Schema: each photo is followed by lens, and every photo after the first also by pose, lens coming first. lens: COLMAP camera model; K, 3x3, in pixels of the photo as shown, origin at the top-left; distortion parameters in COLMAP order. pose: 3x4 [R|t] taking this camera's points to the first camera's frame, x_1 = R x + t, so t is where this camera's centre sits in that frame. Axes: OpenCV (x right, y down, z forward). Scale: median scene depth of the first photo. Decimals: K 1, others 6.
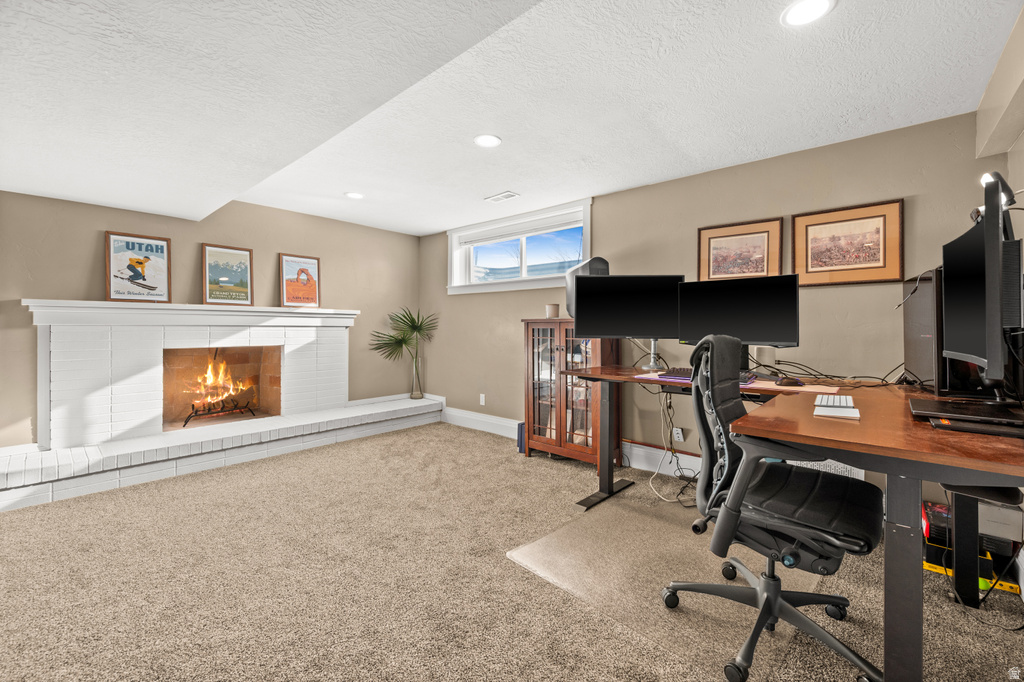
lens RADIAL K [[410.3, 0, 513.6], [0, 410.3, 334.5], [0, 0, 1]] dist [0.000324, -0.000825]
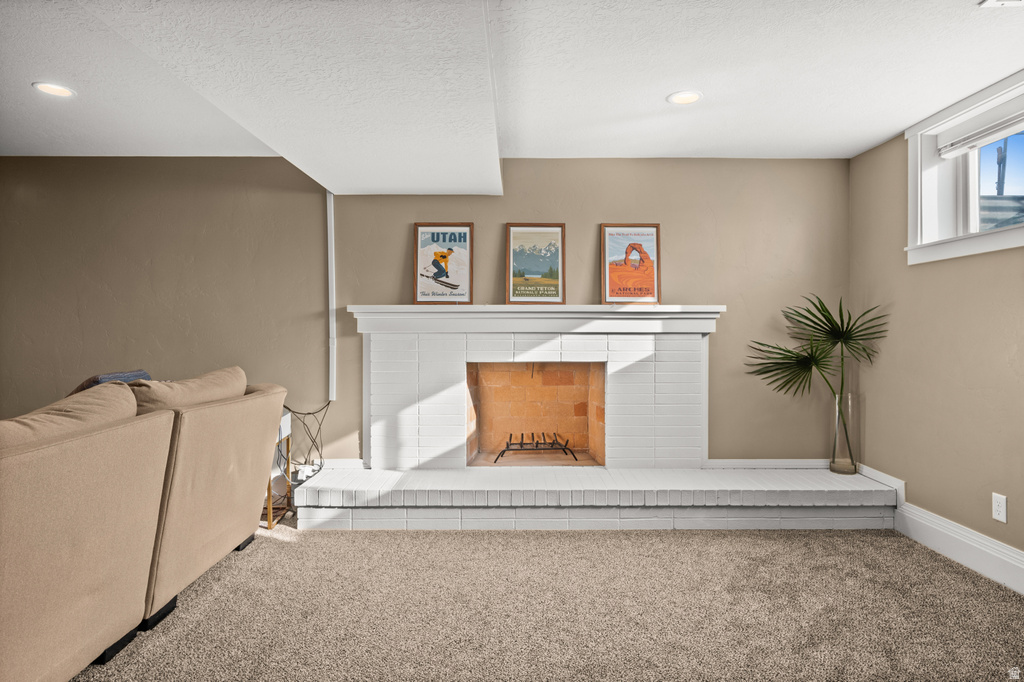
lens RADIAL K [[544.1, 0, 554.8], [0, 544.1, 333.4], [0, 0, 1]] dist [0.000219, -0.001704]
pose [[0.672988, -0.004969, -0.739637, 0.036121], [-0.011003, 0.999800, -0.016727, -0.004407], [0.739572, 0.019395, 0.672798, 0.358945]]
